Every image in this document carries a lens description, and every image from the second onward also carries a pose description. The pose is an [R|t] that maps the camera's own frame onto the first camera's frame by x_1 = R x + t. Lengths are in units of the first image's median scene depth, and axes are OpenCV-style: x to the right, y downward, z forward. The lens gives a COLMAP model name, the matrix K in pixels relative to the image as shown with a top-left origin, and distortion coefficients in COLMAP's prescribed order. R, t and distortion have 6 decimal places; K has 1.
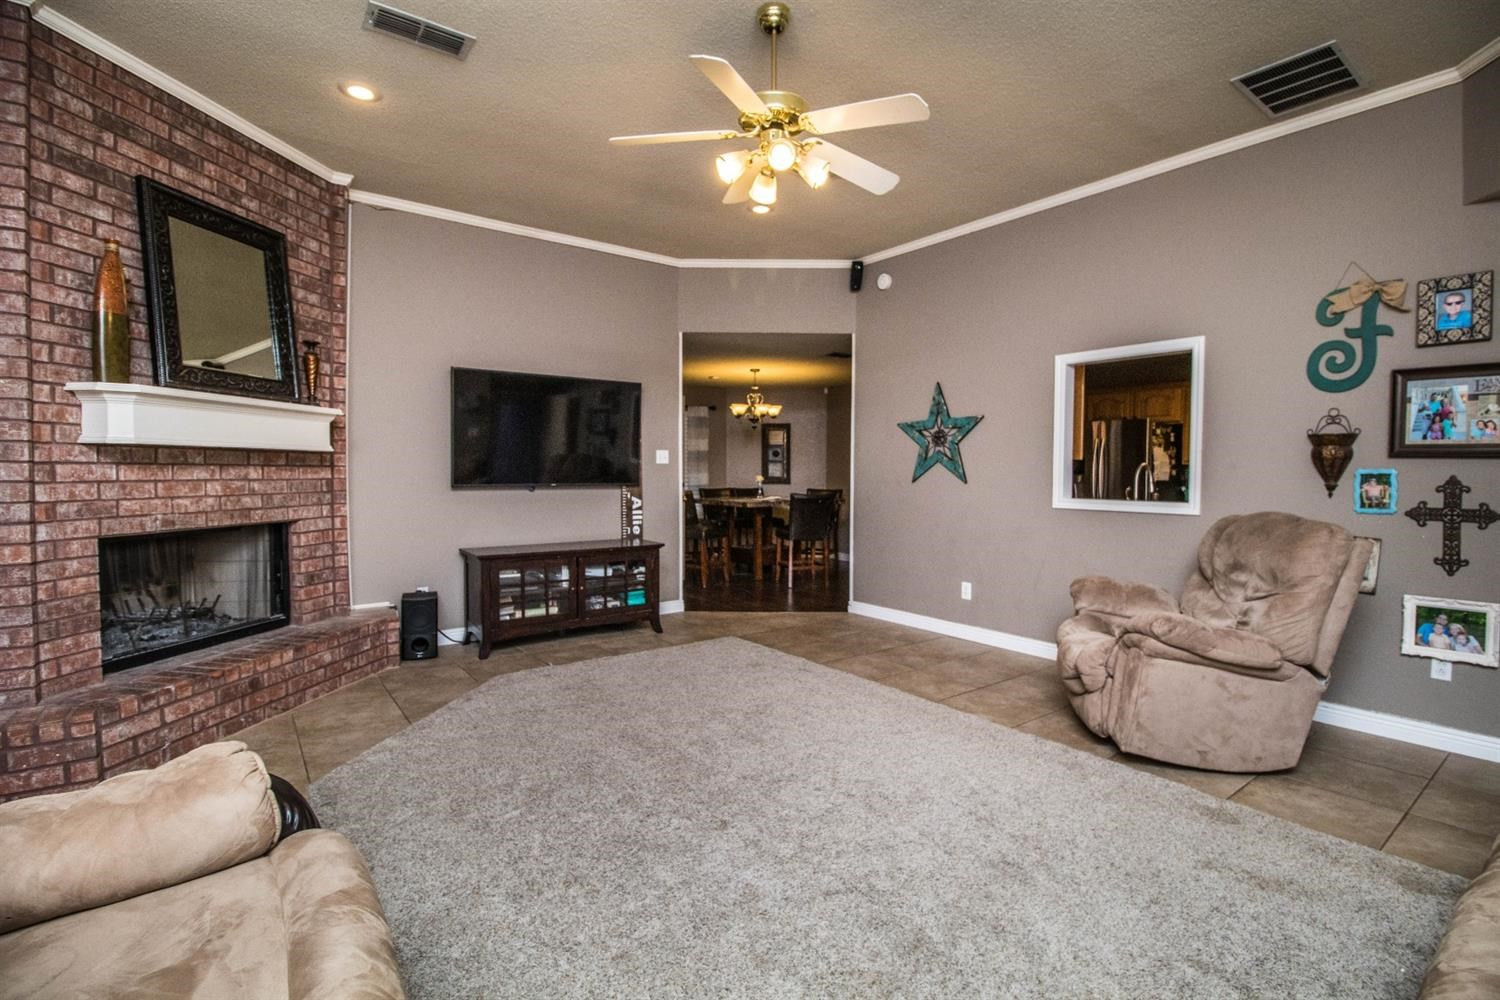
lens RADIAL K [[691.3, 0, 747.3], [0, 691.3, 491.4], [0, 0, 1]] dist [-0.000478, -0.011518]
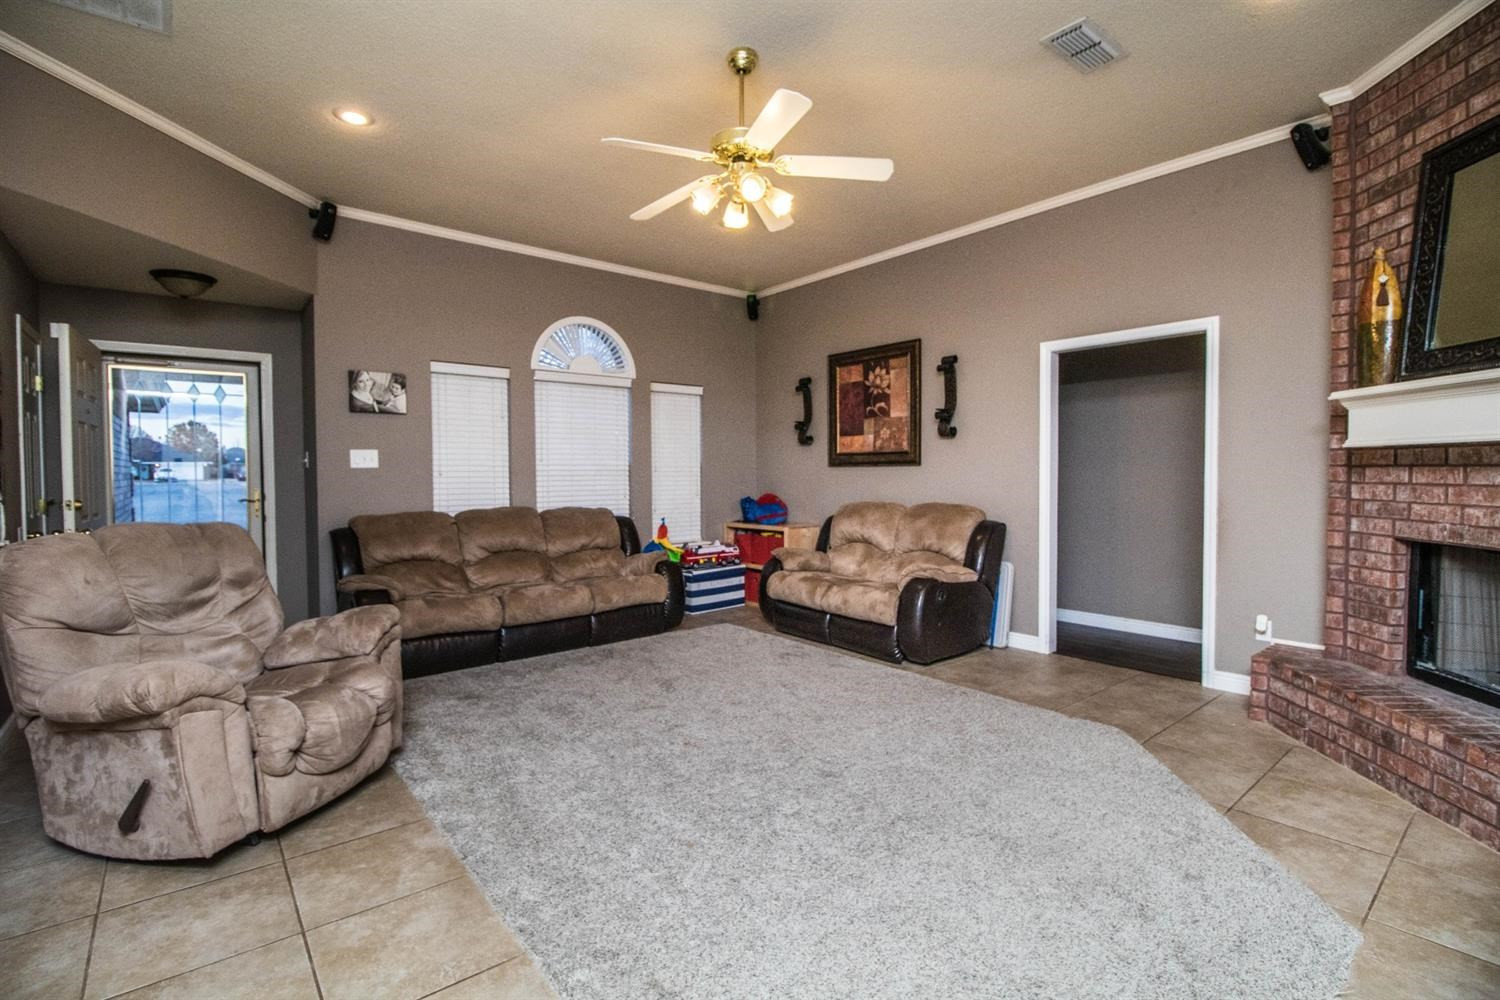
lens RADIAL K [[691.3, 0, 747.3], [0, 691.3, 491.4], [0, 0, 1]] dist [-0.000478, -0.011518]
pose [[-0.999039, -0.000054, -0.043835, 0.063493], [-0.002597, 0.998316, 0.057949, -0.051651], [0.043758, 0.058008, -0.997357, 1.717832]]
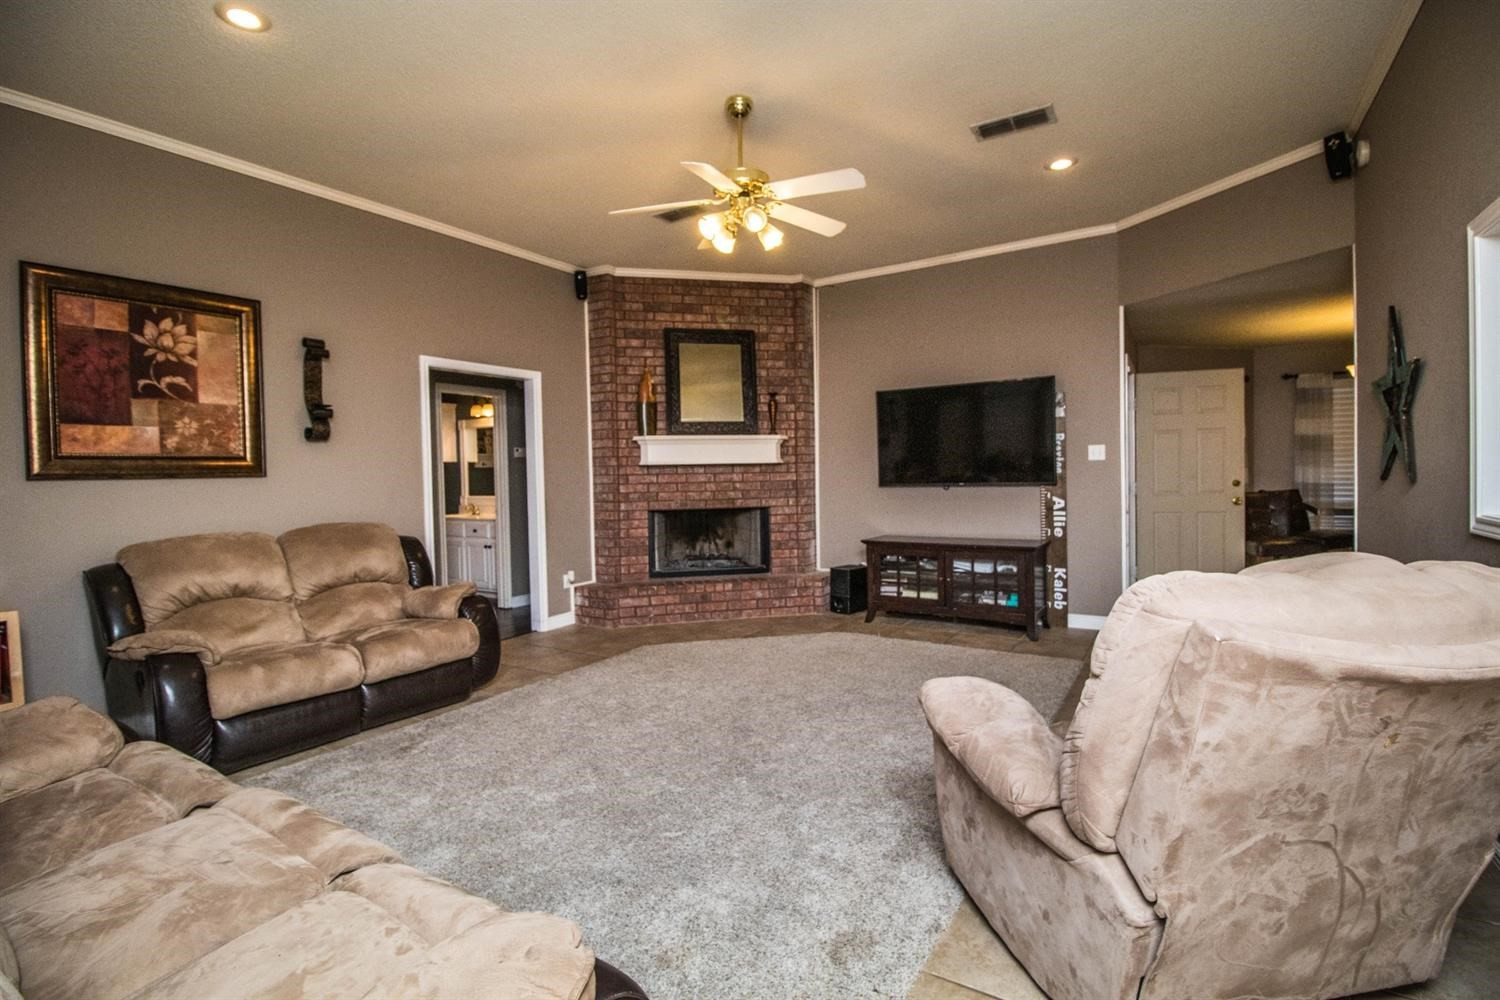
lens RADIAL K [[693.5, 0, 754.7], [0, 693.5, 484.7], [0, 0, 1]] dist [-0.000265, -0.000254]
pose [[0.359704, 0.003667, -0.933059, 0.972308], [-0.005642, 0.999983, 0.001755, -0.013734], [0.933050, 0.004633, 0.359718, 0.472000]]
